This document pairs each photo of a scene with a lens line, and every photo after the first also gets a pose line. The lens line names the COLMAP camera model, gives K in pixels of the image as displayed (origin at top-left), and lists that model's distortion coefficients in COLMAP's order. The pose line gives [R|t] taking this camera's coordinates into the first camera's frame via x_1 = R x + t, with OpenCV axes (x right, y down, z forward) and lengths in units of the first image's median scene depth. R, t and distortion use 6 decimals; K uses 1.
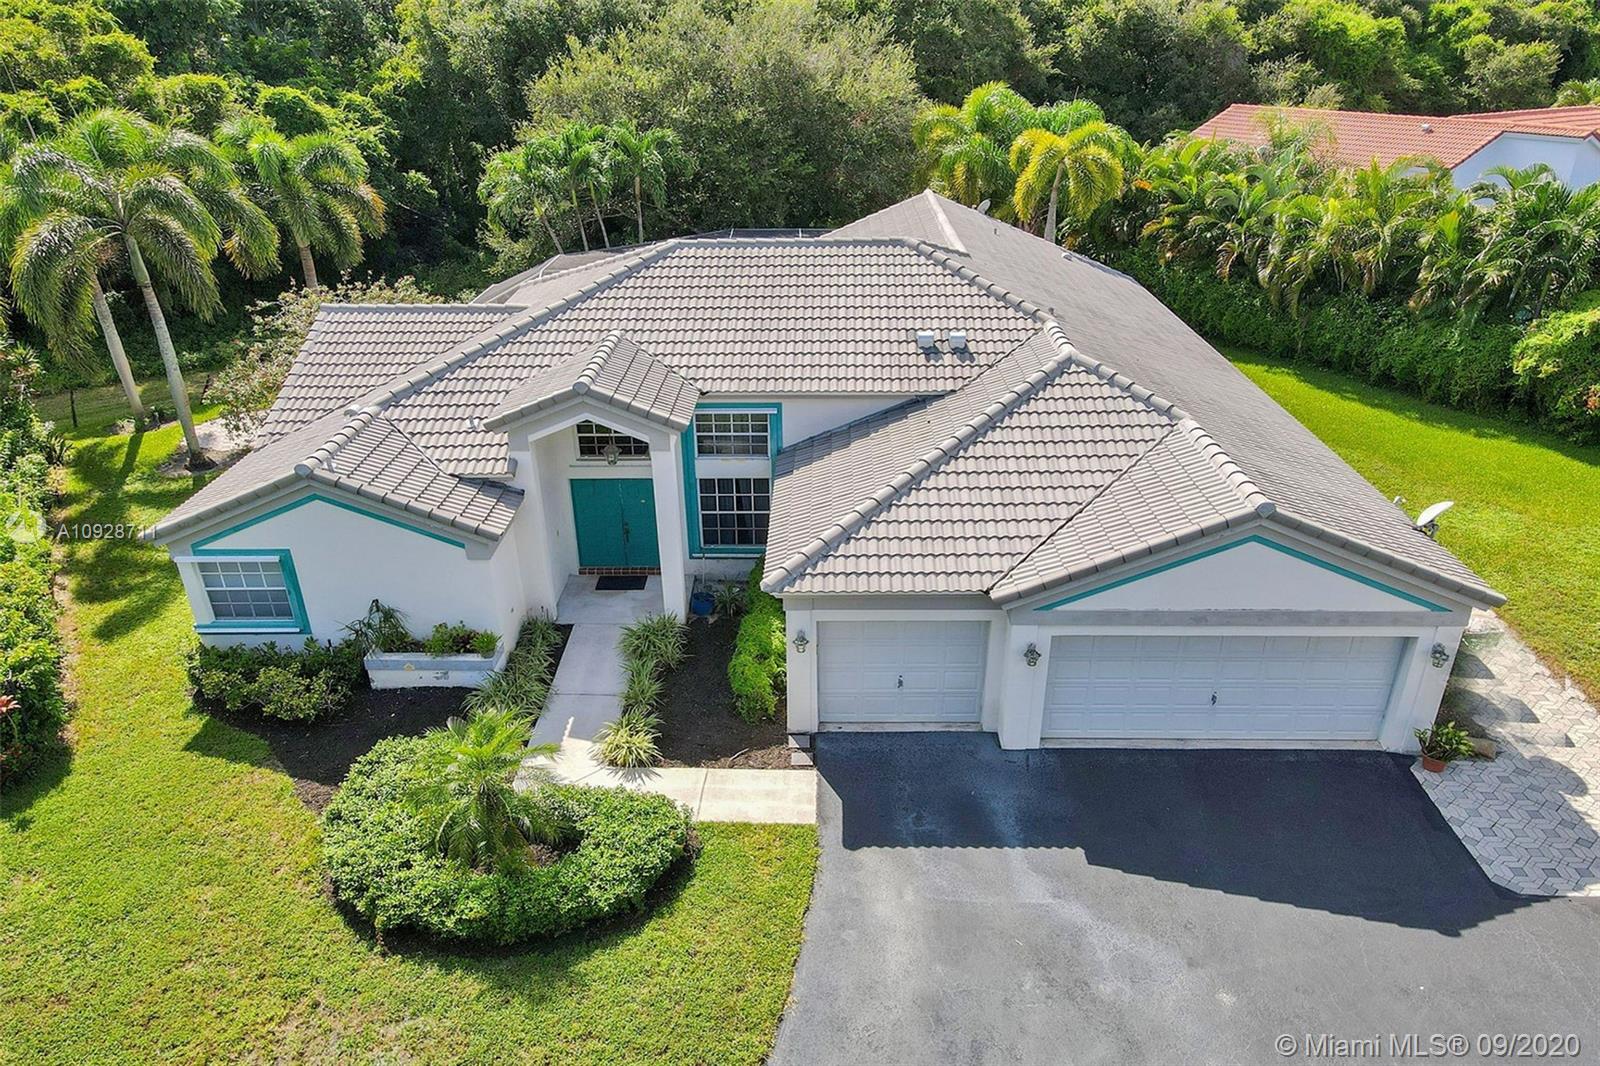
lens RADIAL K [[1036.9, 0, 813.9], [0, 1036.9, 519.3], [0, 0, 1]] dist [0.017963, -0.000644]
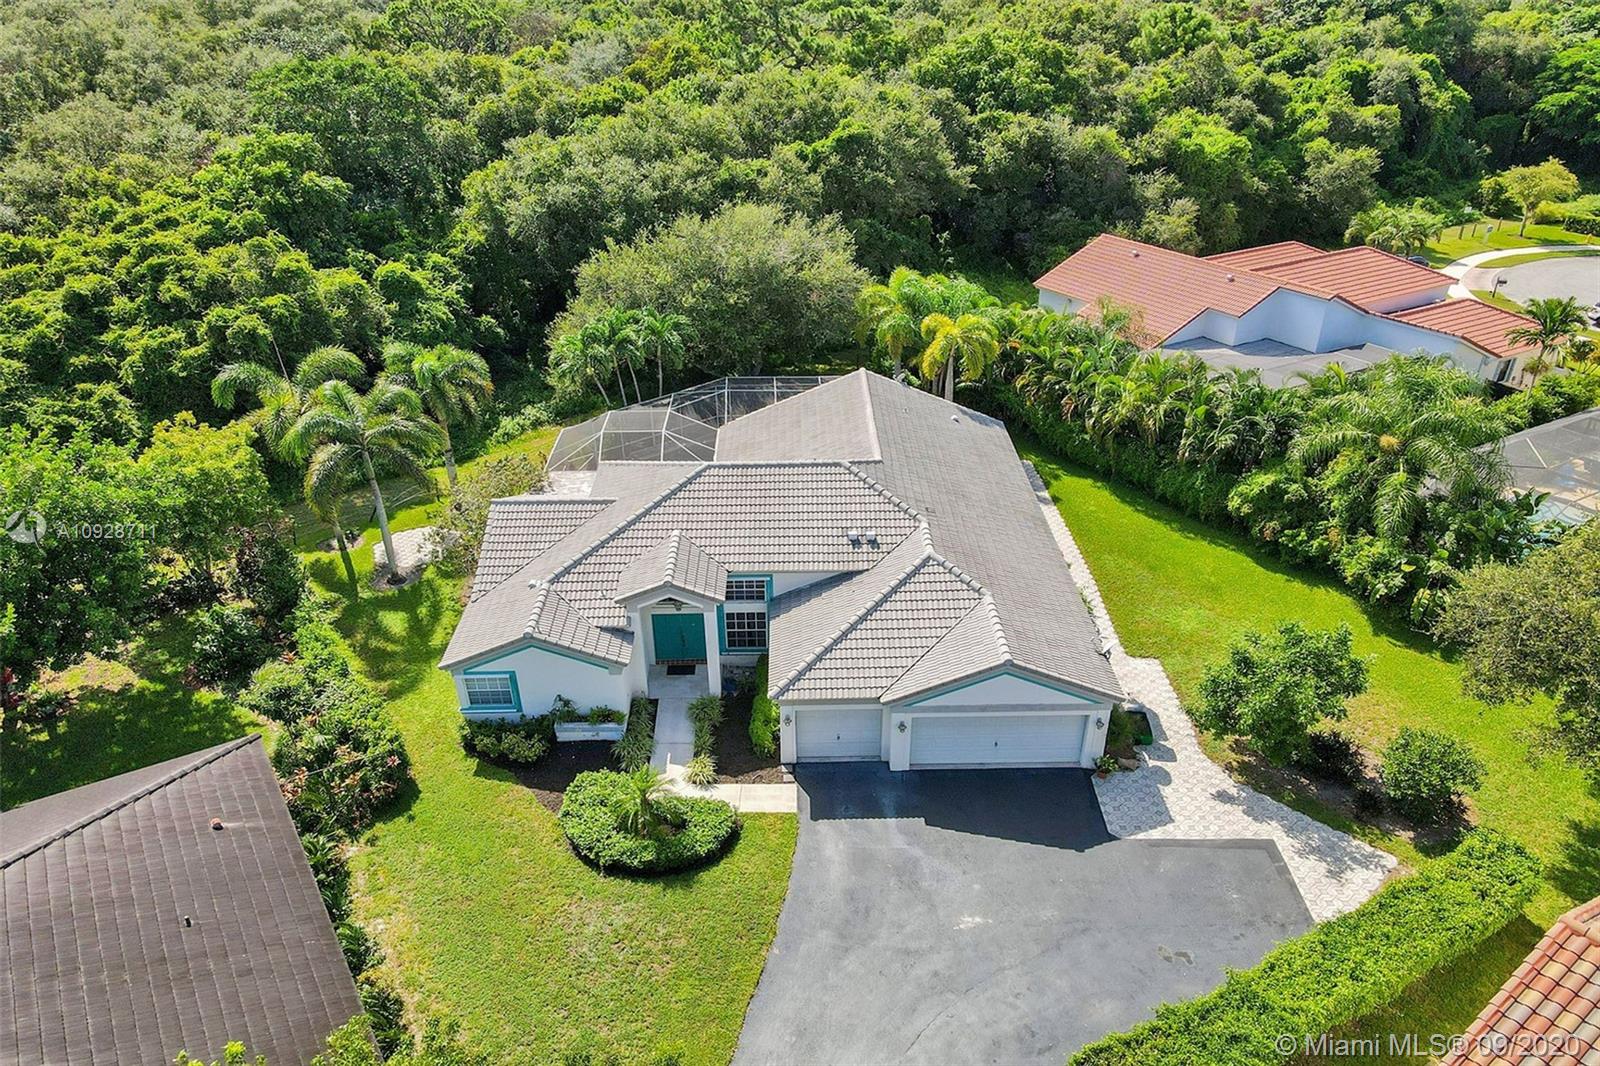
lens RADIAL K [[1034.2, 0, 800.0], [0, 1034.2, 533.0], [0, 0, 1]] dist [0.023474, -0.001753]
pose [[0.999699, -0.017031, 0.017680, -0.015614], [0.015742, 0.997380, 0.070604, -0.339480], [-0.018836, -0.070304, 0.997348, -0.850781]]
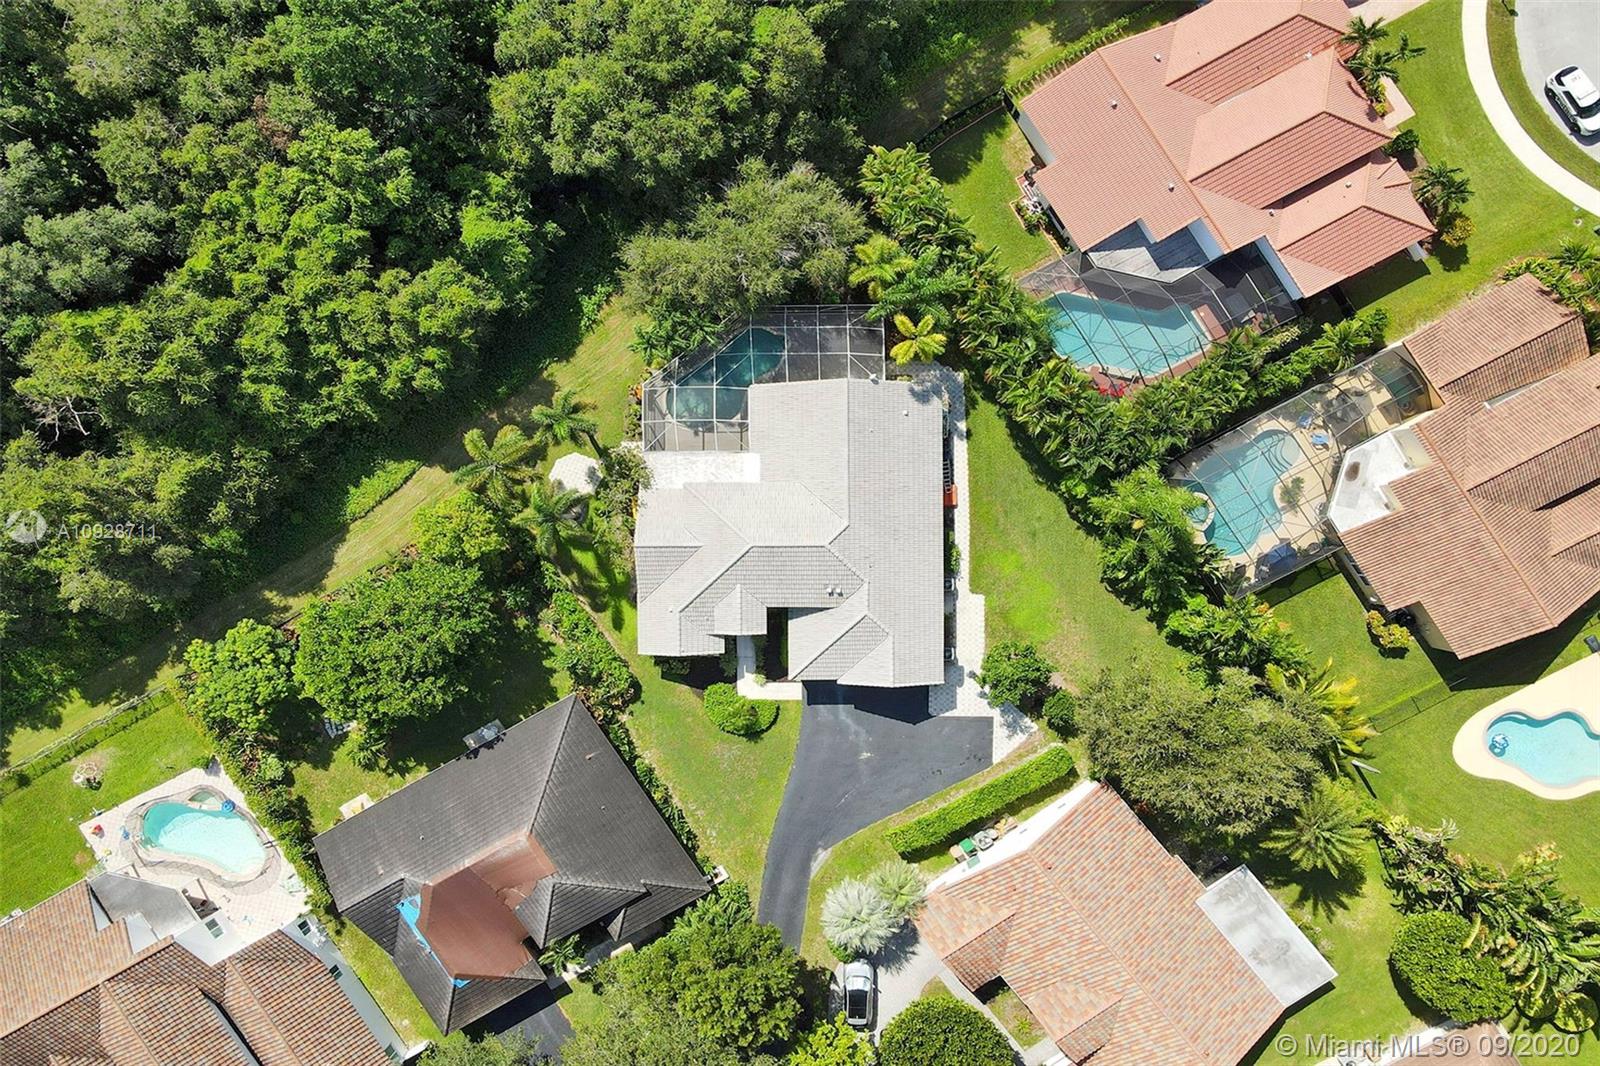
lens RADIAL K [[1034.2, 0, 800.0], [0, 1034.2, 533.0], [0, 0, 1]] dist [0.023474, -0.001753]
pose [[0.999523, -0.017917, -0.025142, 0.110593], [0.030448, 0.437523, 0.898691, -3.759534], [-0.005101, -0.899029, 0.437860, -0.375651]]
